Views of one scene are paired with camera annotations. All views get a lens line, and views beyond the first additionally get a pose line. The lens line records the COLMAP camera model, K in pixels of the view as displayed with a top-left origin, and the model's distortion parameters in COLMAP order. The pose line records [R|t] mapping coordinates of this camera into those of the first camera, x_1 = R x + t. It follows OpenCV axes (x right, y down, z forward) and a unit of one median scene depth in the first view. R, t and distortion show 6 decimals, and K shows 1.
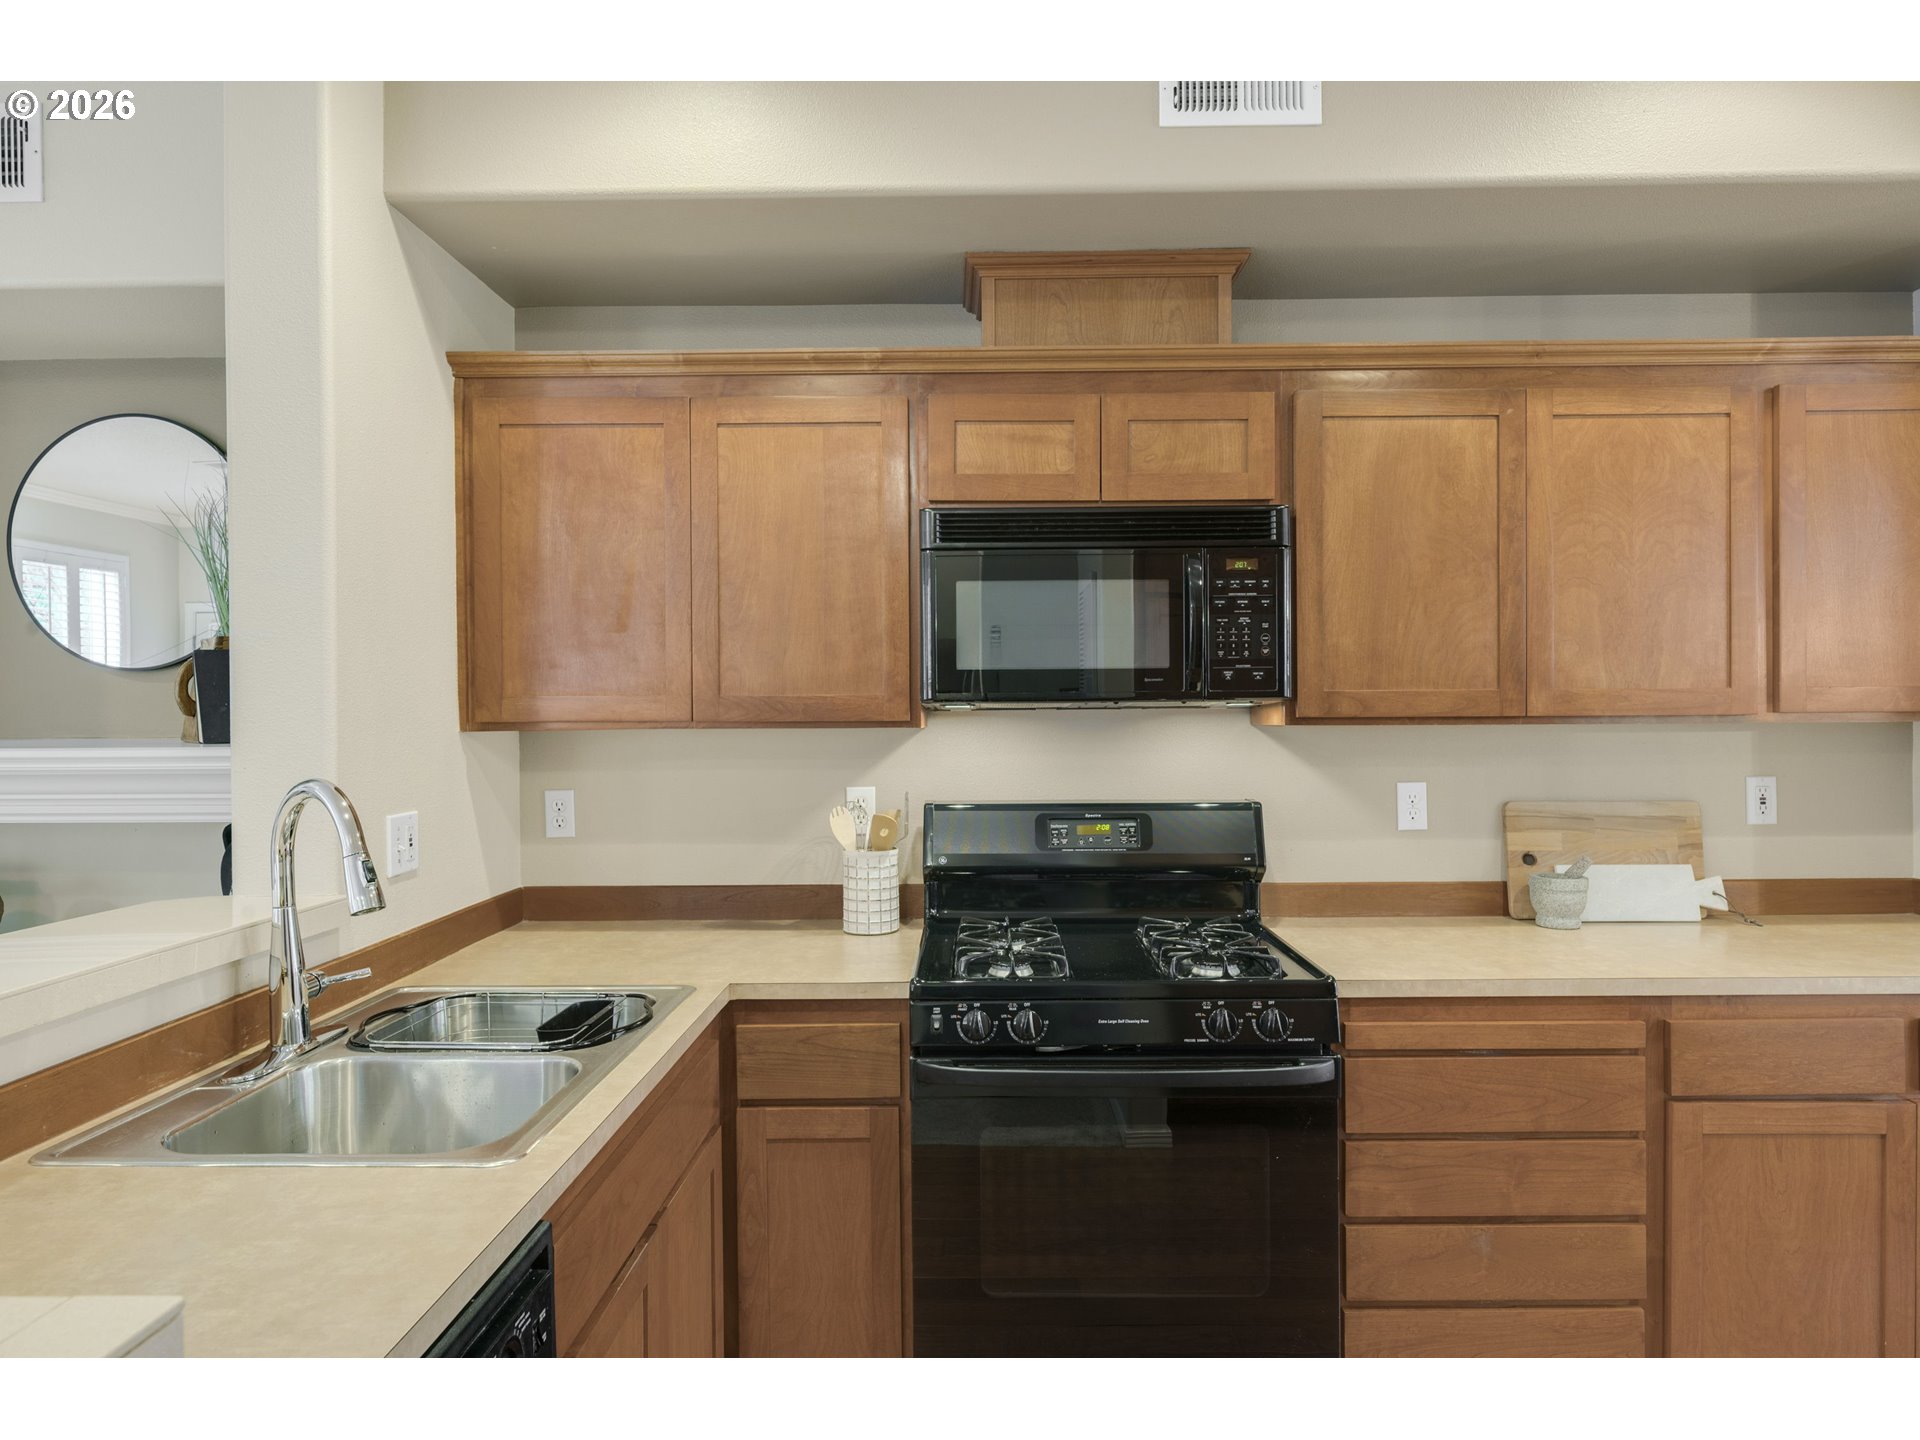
lens RADIAL K [[1126.4, 0, 998.5], [0, 1126.4, 720.6], [0, 0, 1]] dist [0.000687, 0.001114]
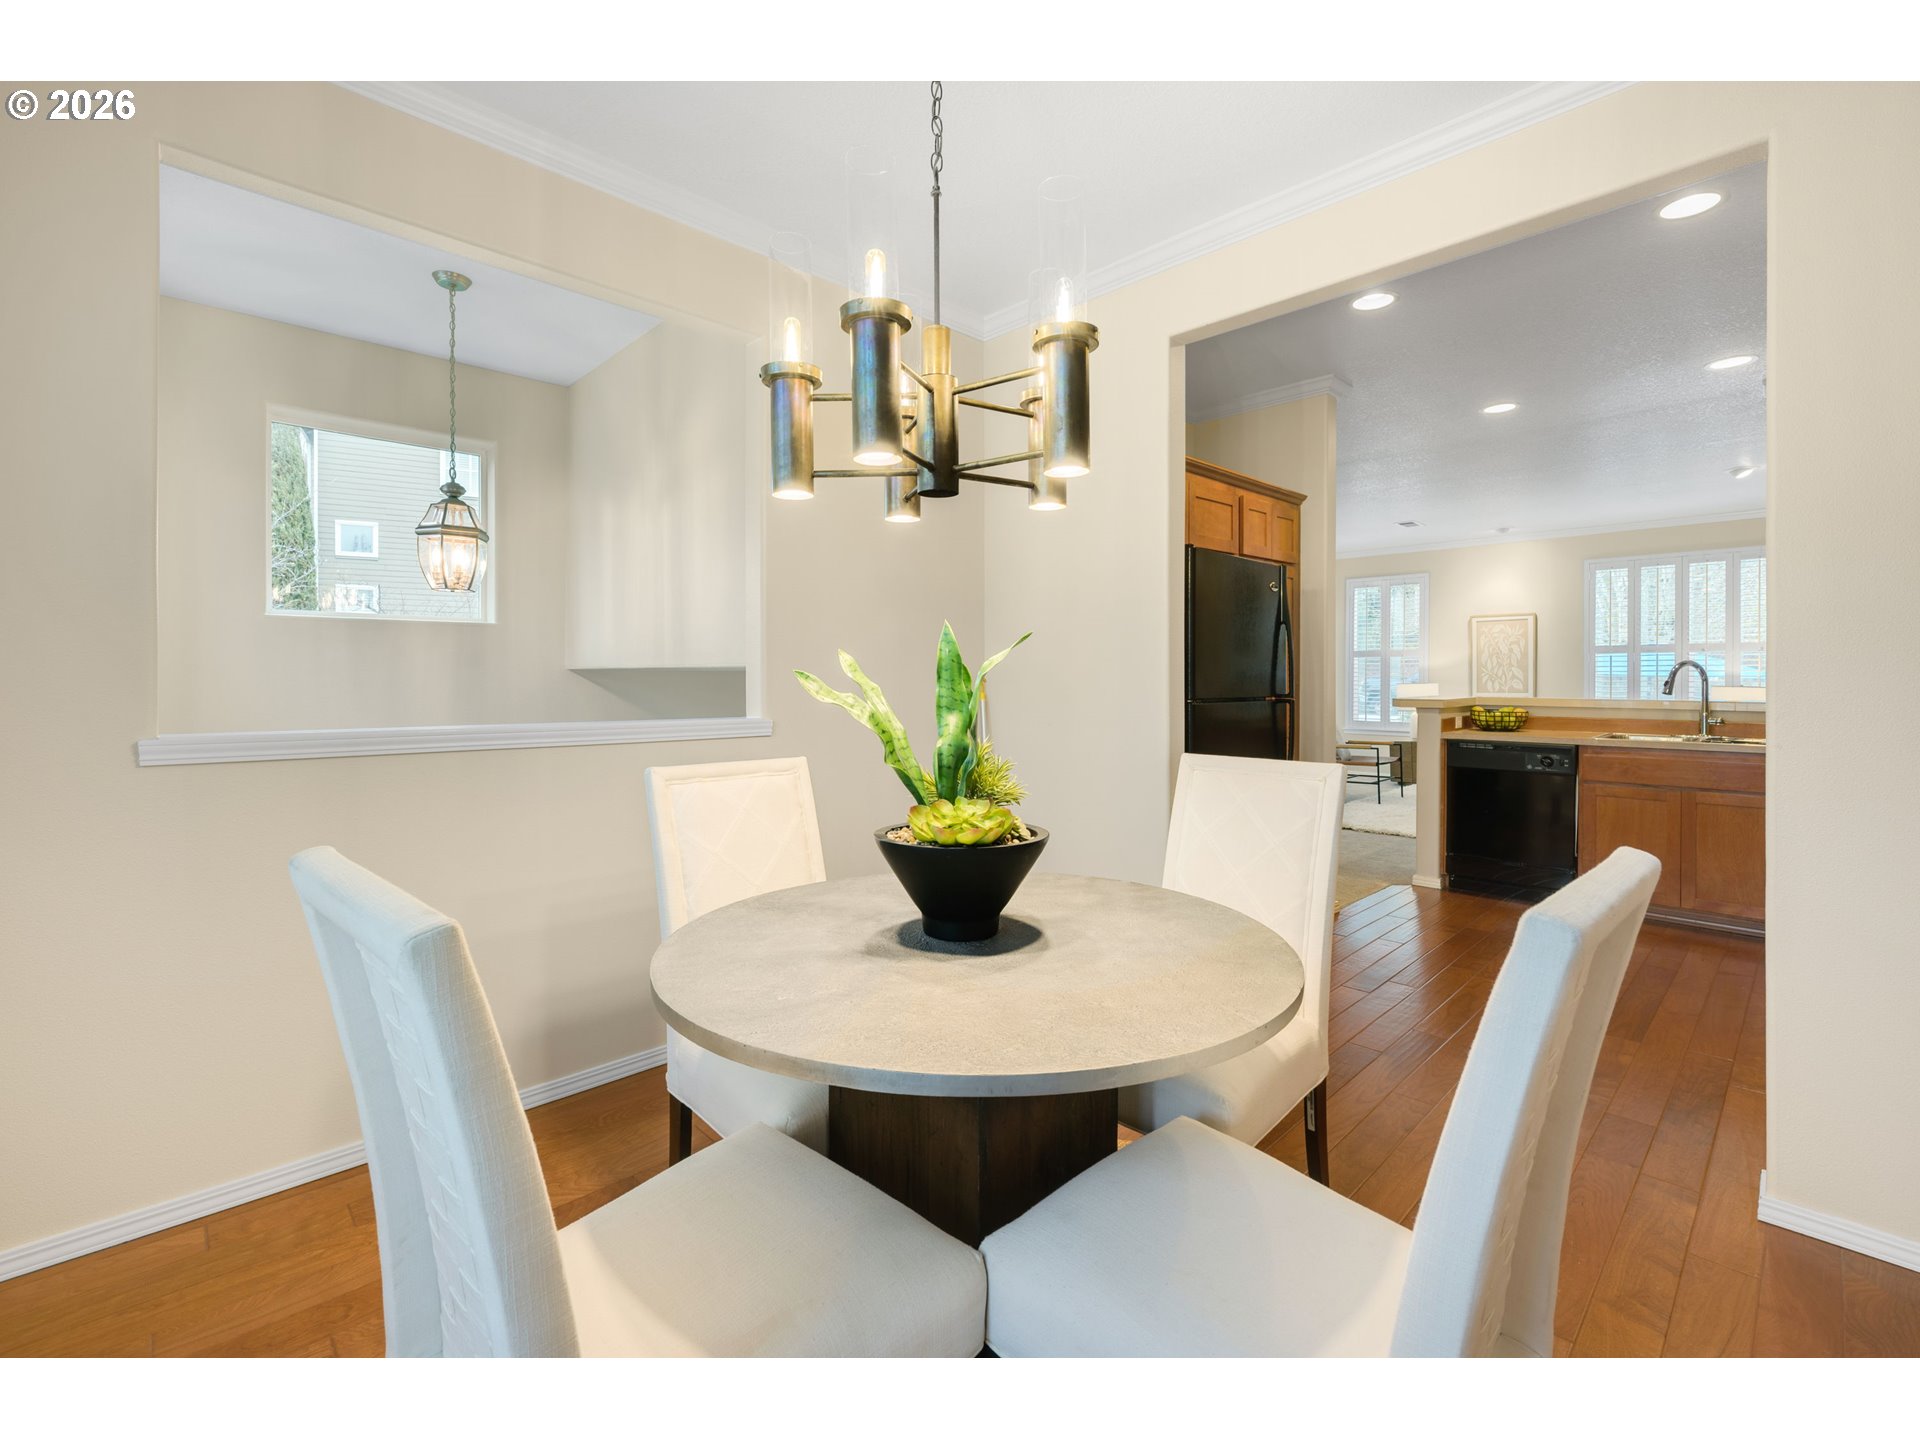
lens RADIAL K [[889.5, 0, 903.9], [0, 889.5, 668.6], [0, 0, 1]] dist [0.010762, -0.001598]
pose [[-0.723572, -0.001091, -0.690248, 2.176121], [-0.004288, 0.999987, 0.002915, 0.054457], [0.690236, 0.005069, -0.723567, 0.893496]]
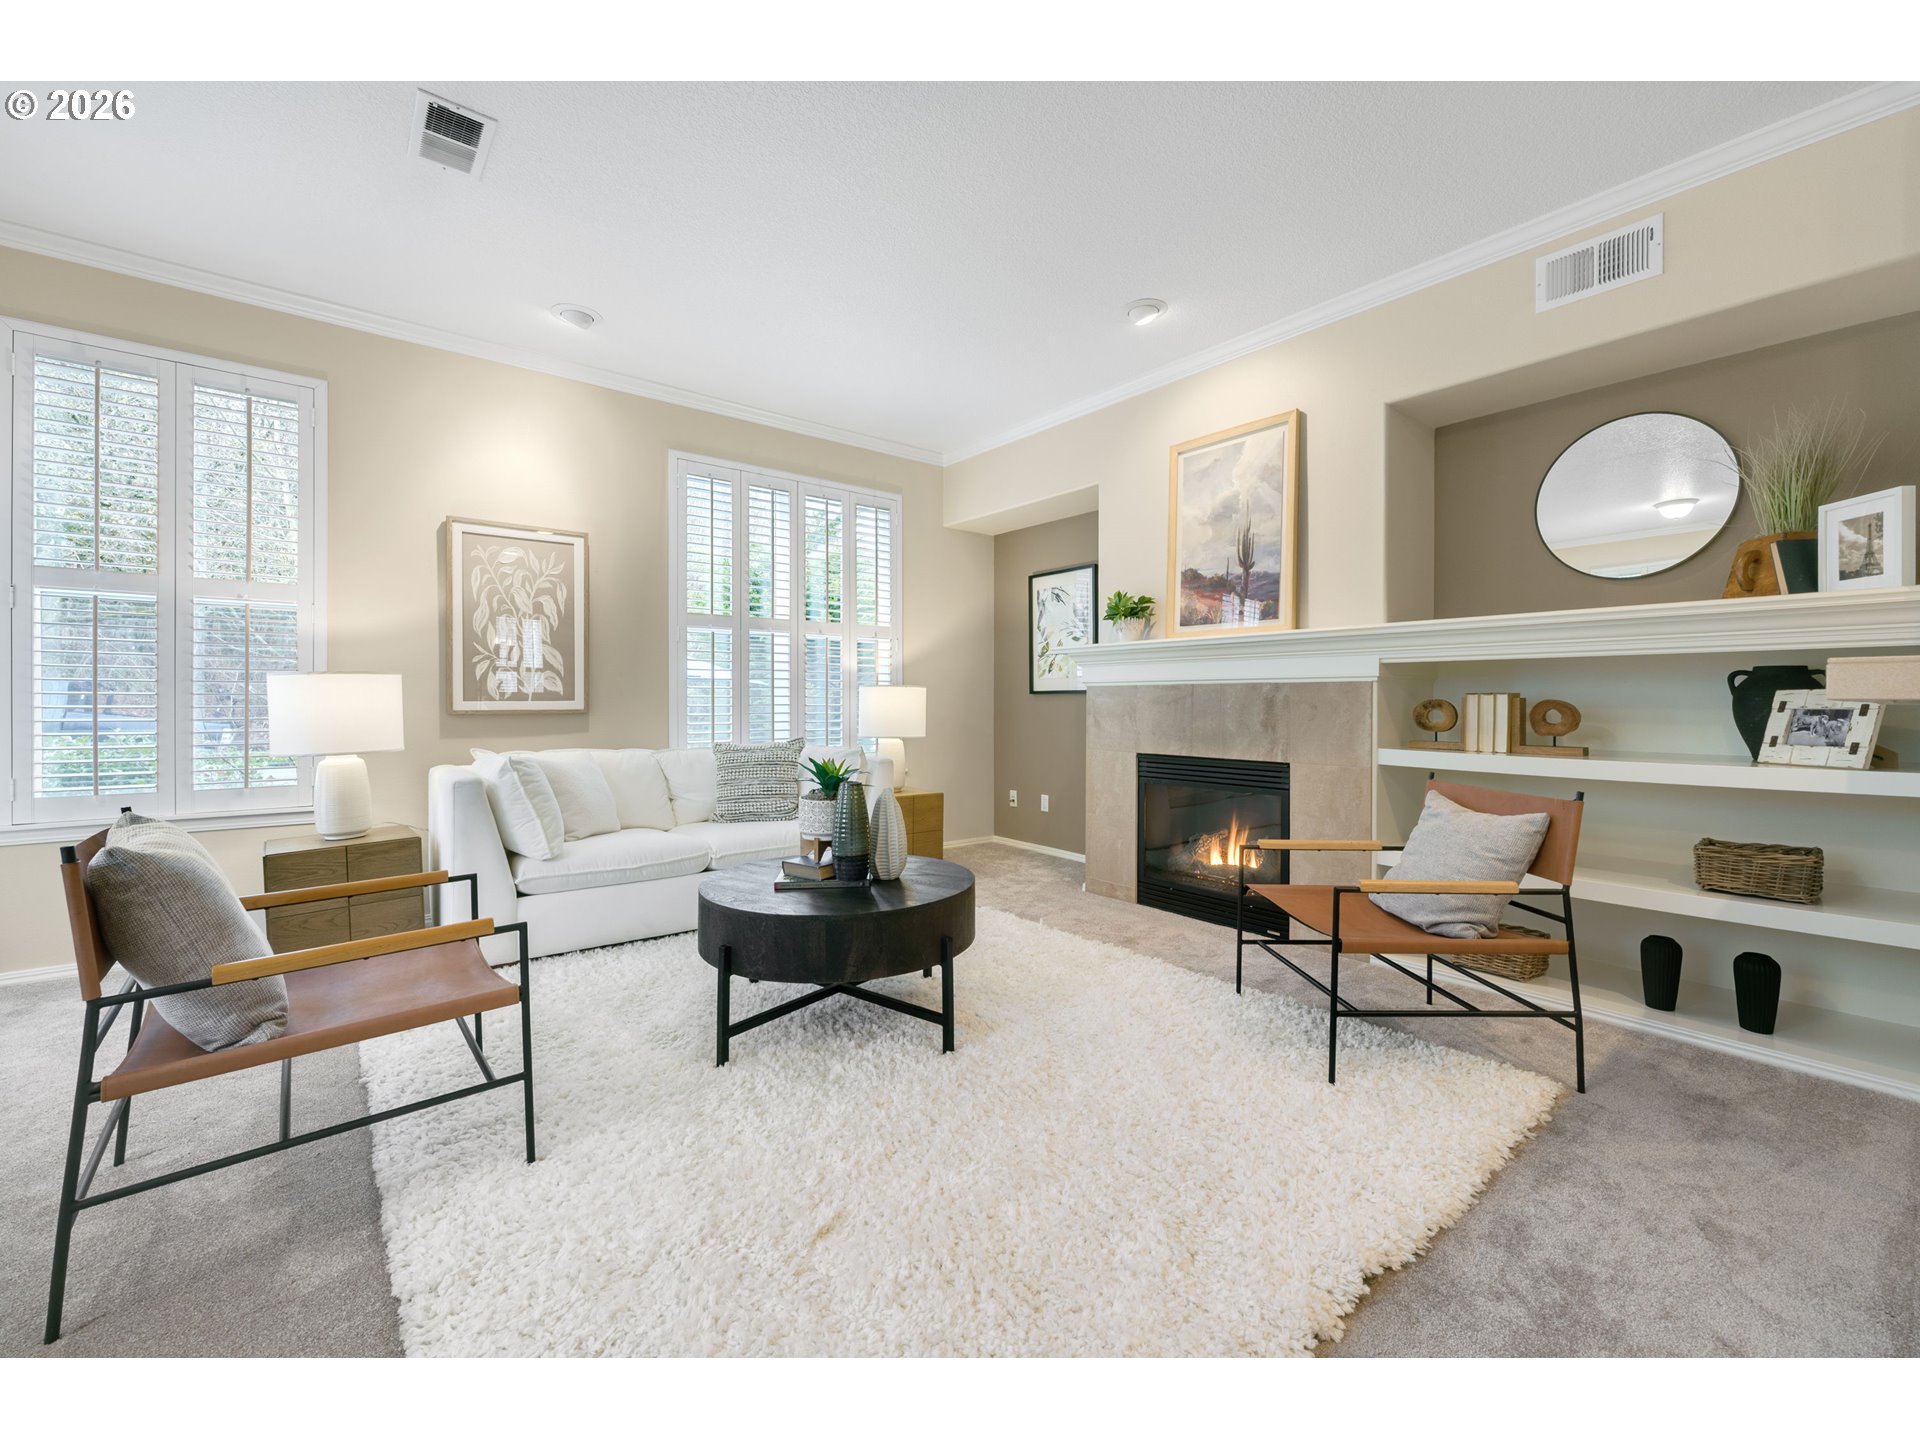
lens RADIAL K [[798.7, 0, 1020.5], [0, 798.7, 710.7], [0, 0, 1]] dist [0.006443, -0.000195]
pose [[0.659513, 0.018840, -0.751457, -0.478477], [-0.015324, 0.999815, 0.011617, 0.143864], [0.751537, 0.003854, 0.659679, -0.379280]]
